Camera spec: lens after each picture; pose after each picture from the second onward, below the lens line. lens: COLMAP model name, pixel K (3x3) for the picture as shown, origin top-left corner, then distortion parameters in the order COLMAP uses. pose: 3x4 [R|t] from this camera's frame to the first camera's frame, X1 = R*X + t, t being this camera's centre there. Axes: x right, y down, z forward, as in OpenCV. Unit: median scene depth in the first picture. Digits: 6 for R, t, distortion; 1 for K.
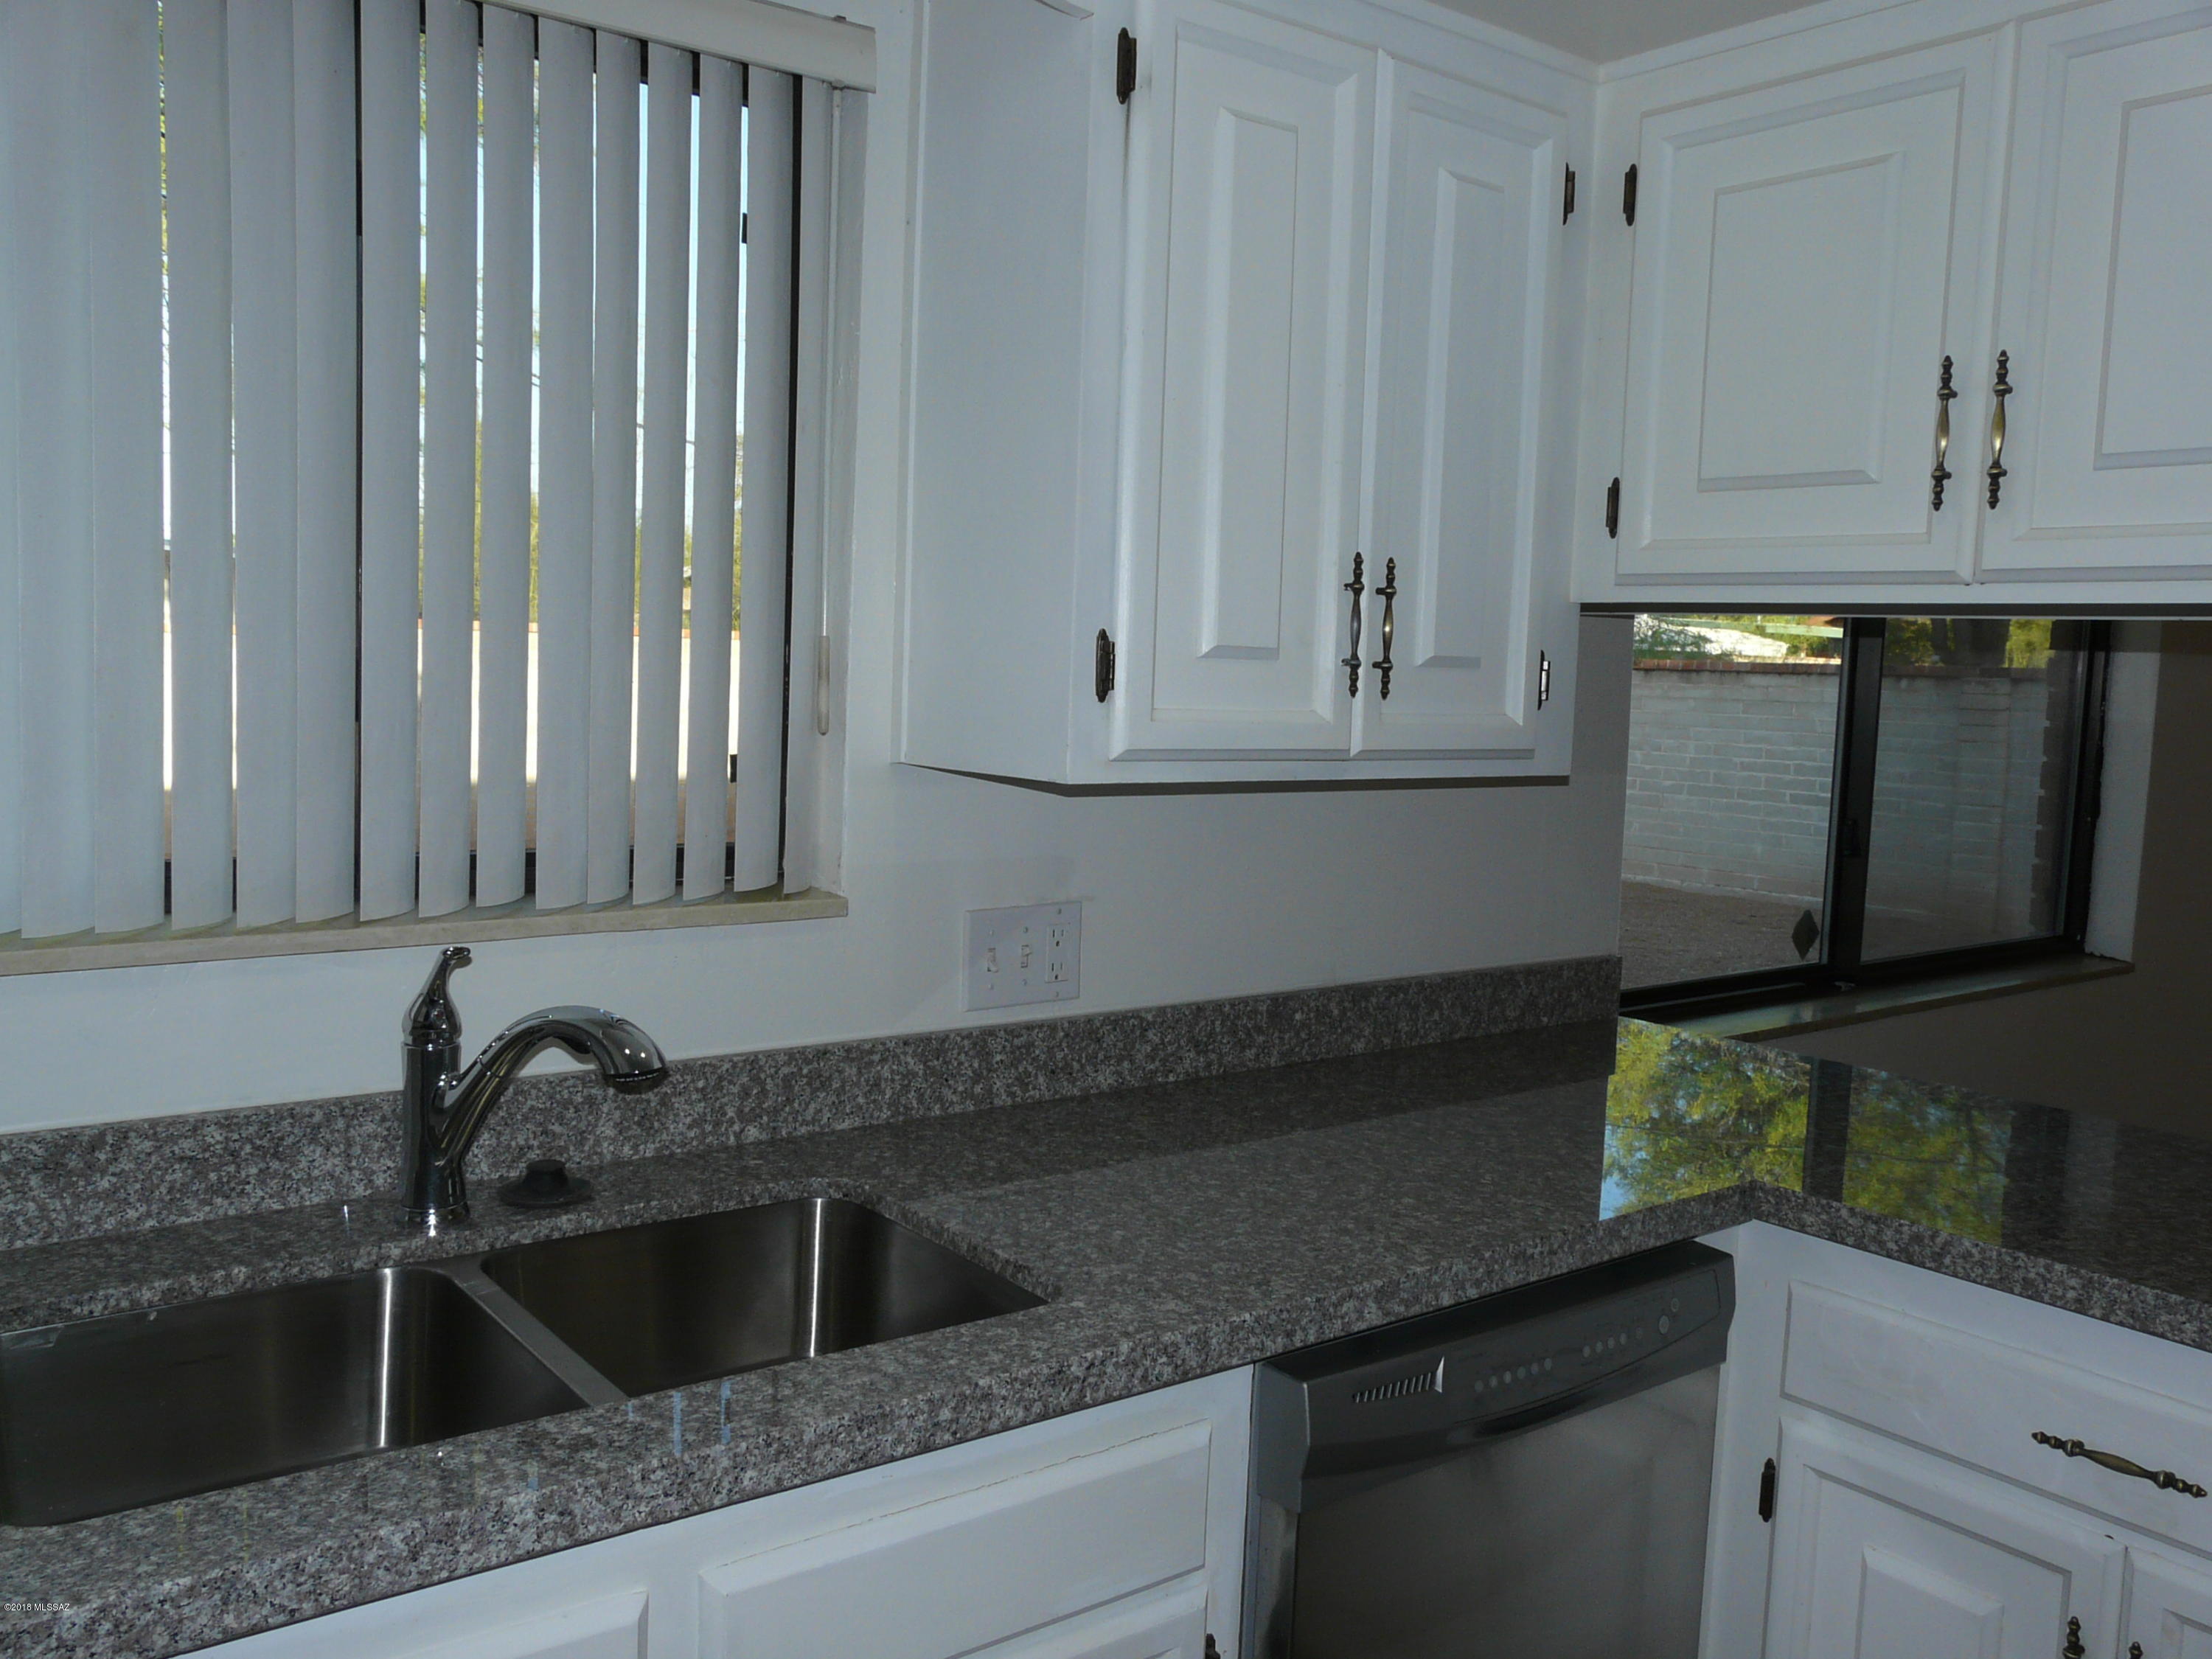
lens RADIAL K [[1825.1, 0, 1053.8], [0, 1825.1, 782.3], [0, 0, 1]] dist [-0.082856, 0.068379]
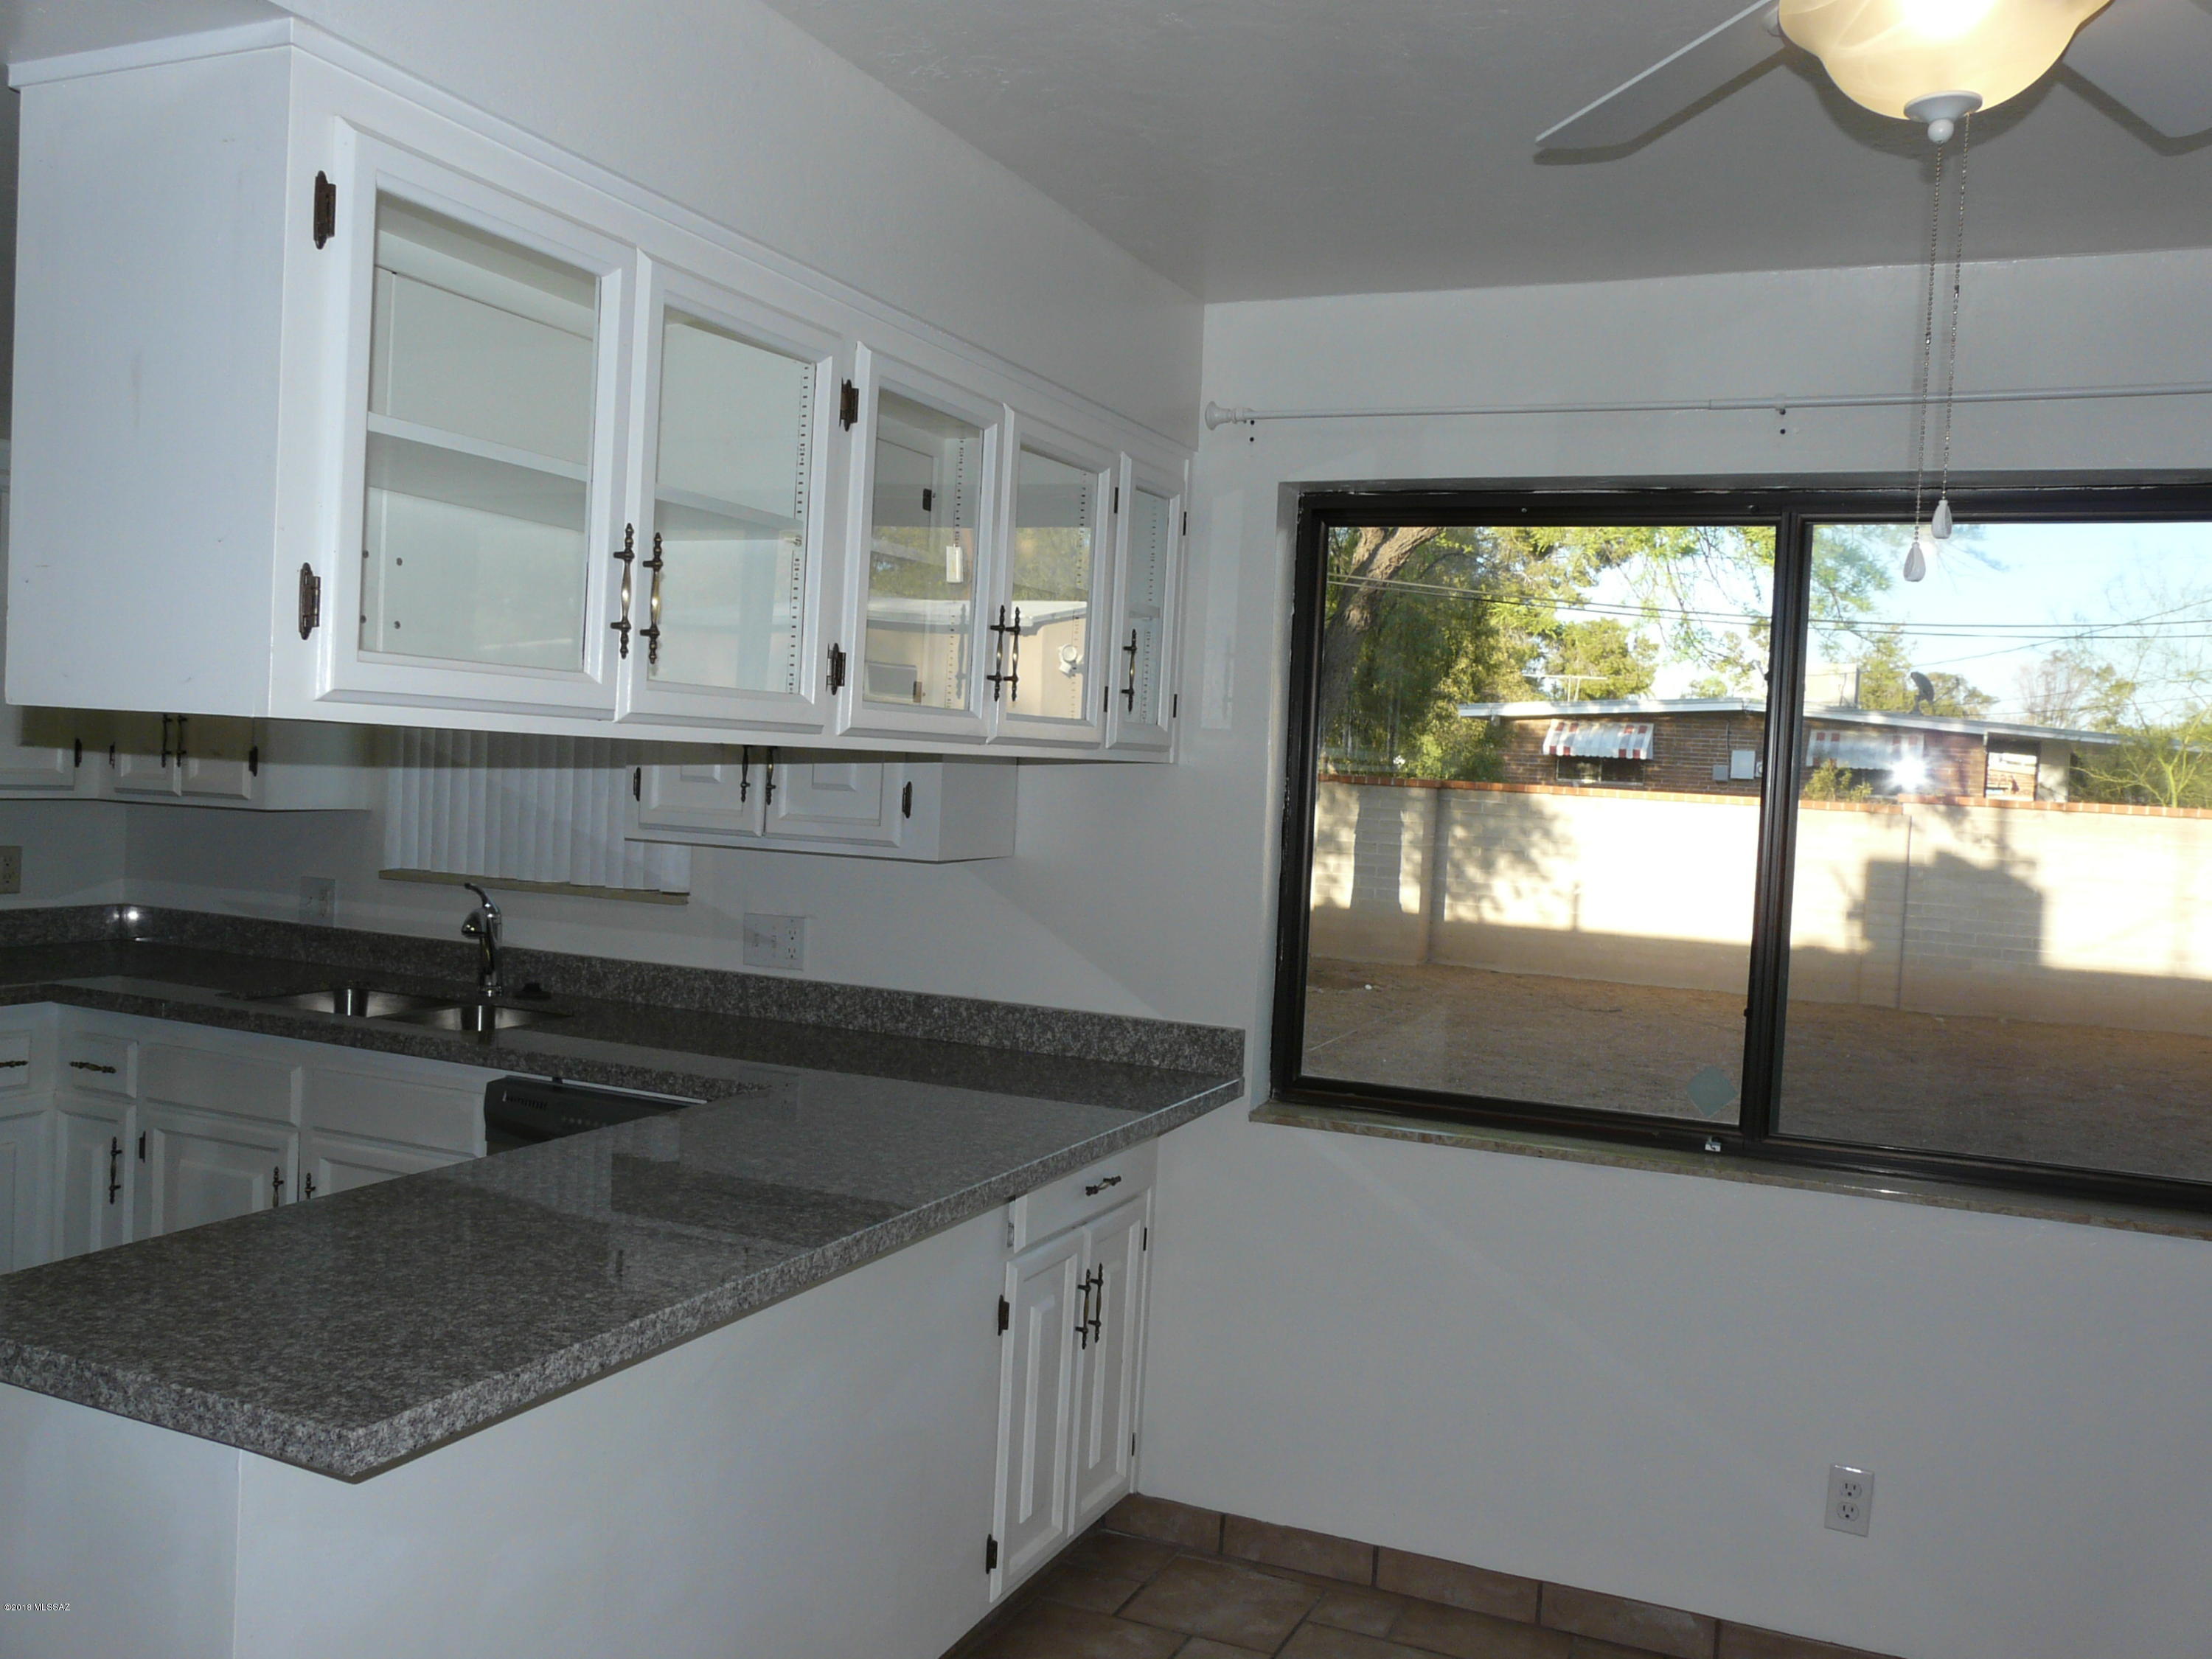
lens RADIAL K [[1825.2, 0, 1105.2], [0, 1825.2, 832.9], [0, 0, 1]] dist [-0.084112, 0.105116]
pose [[0.494483, 0.025744, -0.868806, 1.788858], [-0.091841, 0.995513, -0.022773, -0.006000], [0.864321, 0.091053, 0.494629, 0.348668]]
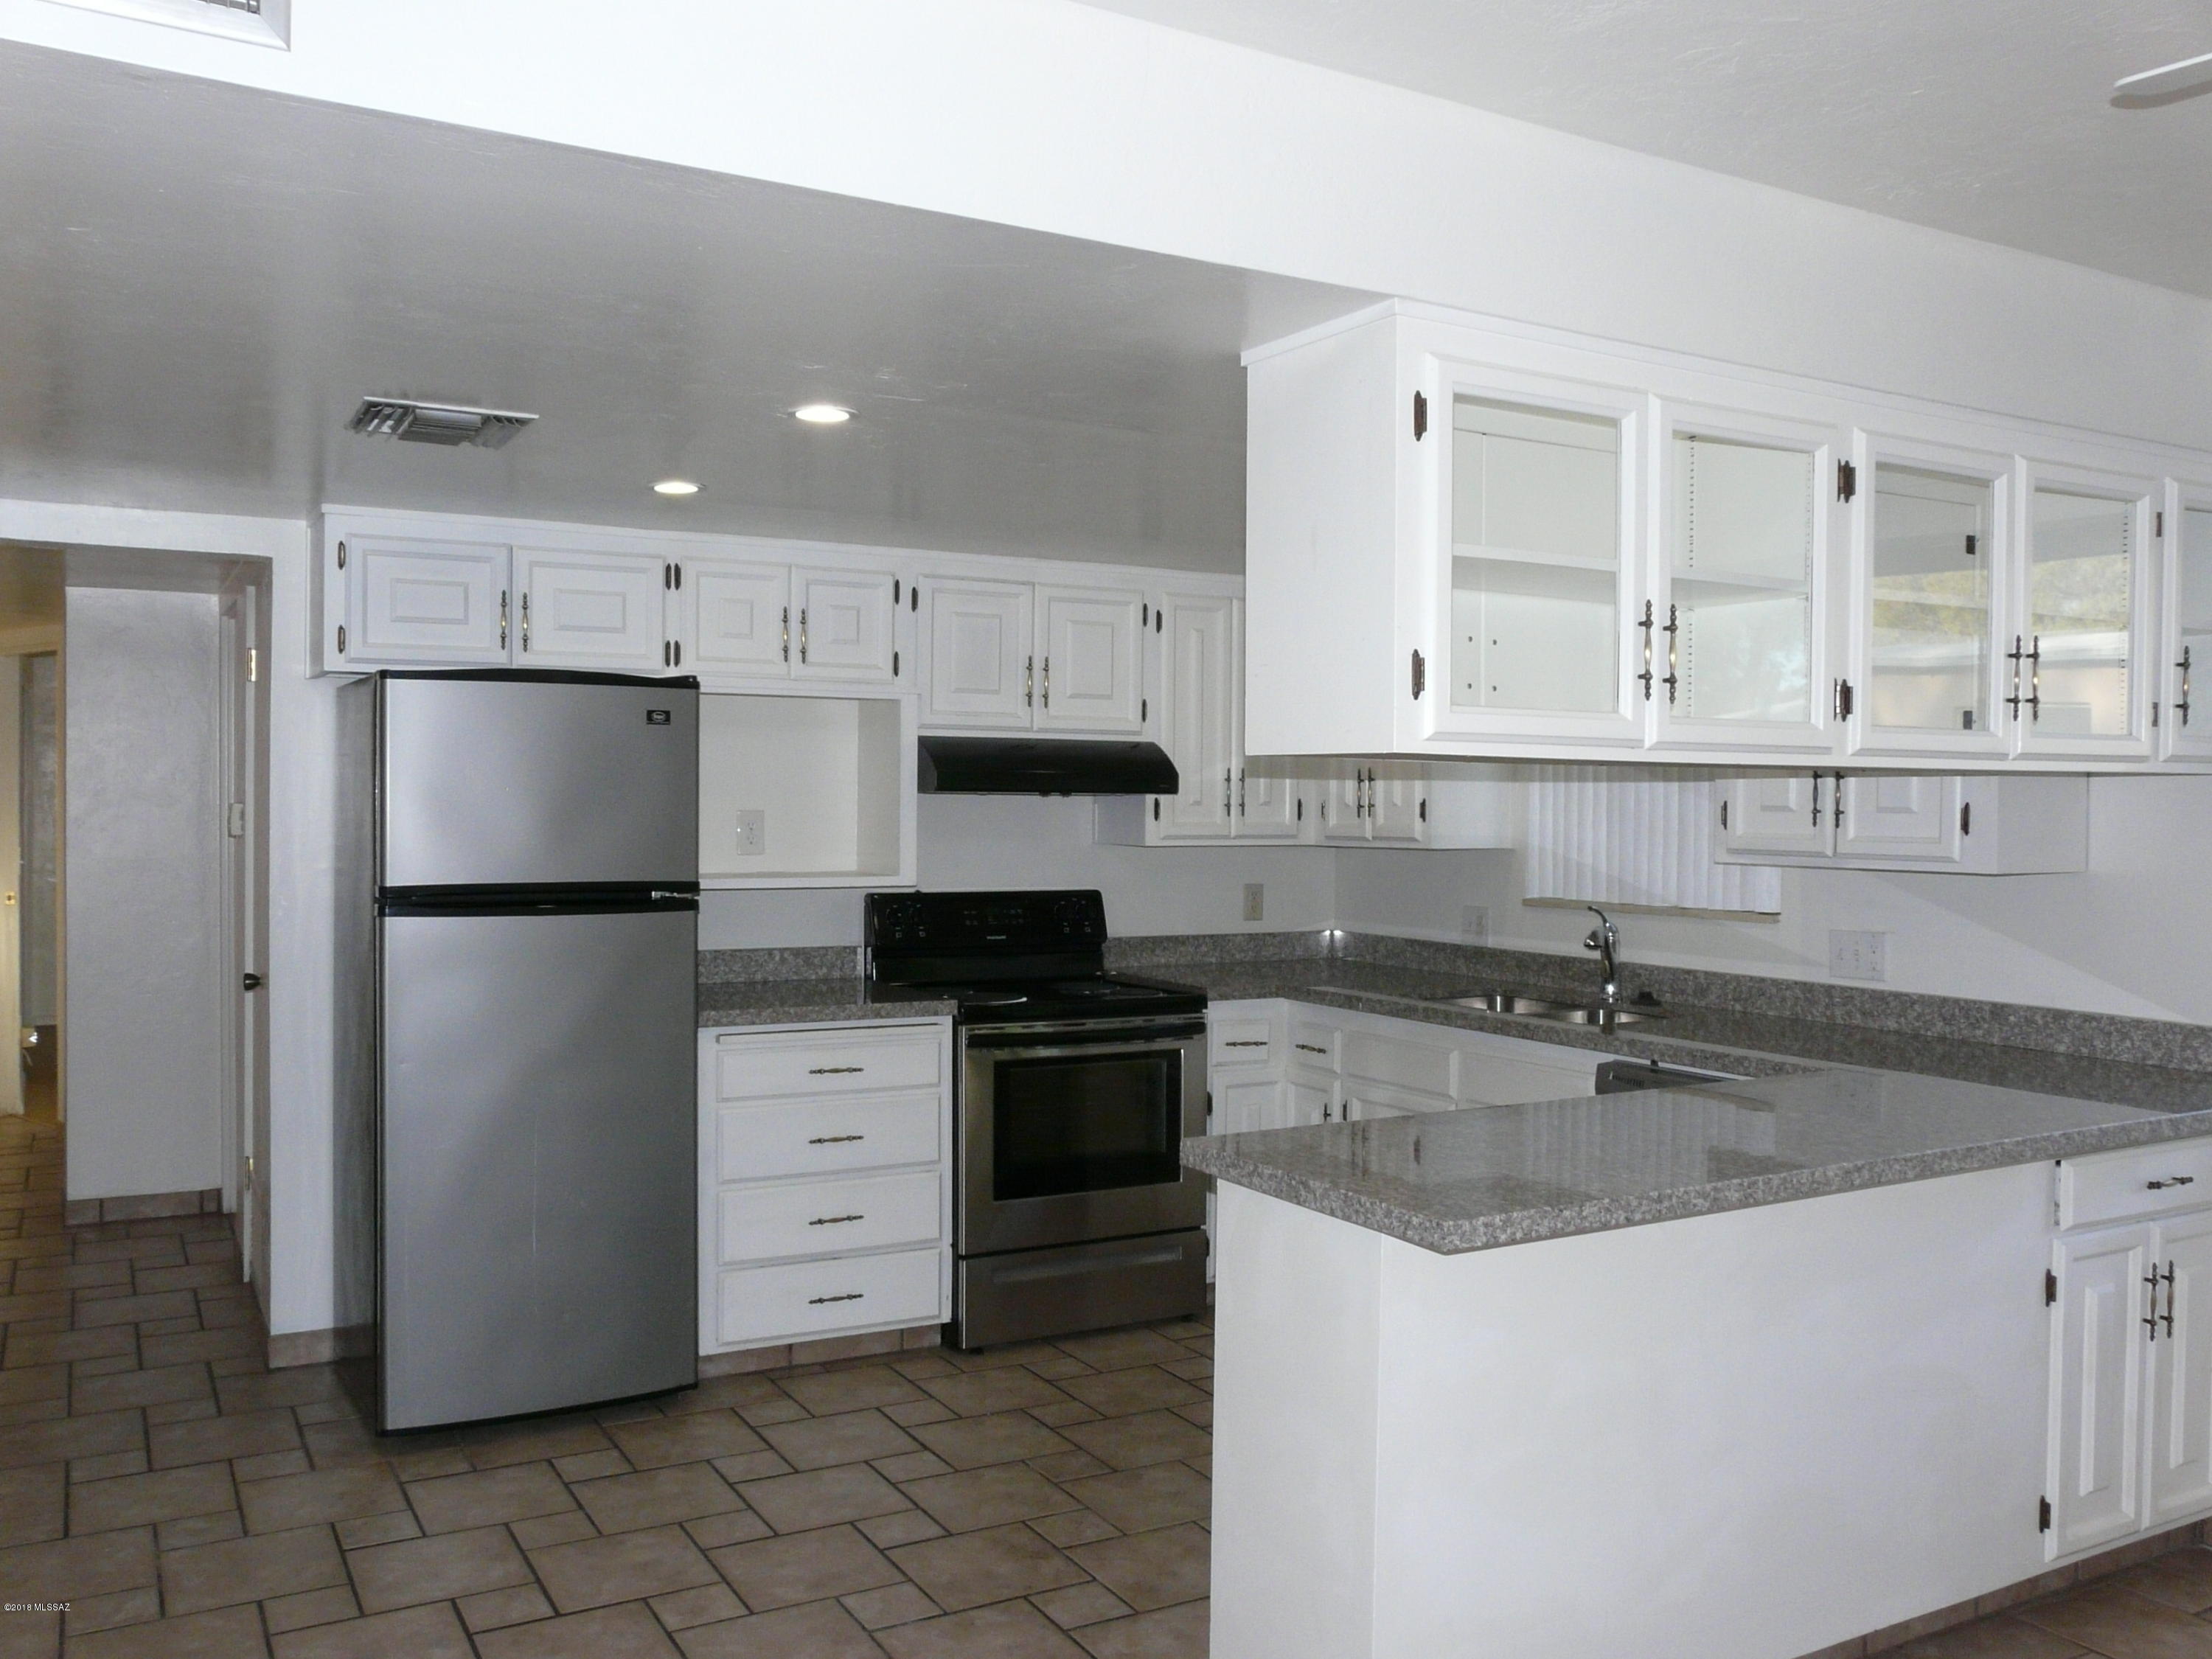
lens RADIAL K [[1825.2, 0, 1105.2], [0, 1825.2, 832.9], [0, 0, 1]] dist [-0.084112, 0.105116]
pose [[-0.114943, -0.012766, -0.993290, 2.133265], [-0.079504, 0.996828, -0.003611, 0.030979], [0.990185, 0.078555, -0.115593, 0.371018]]
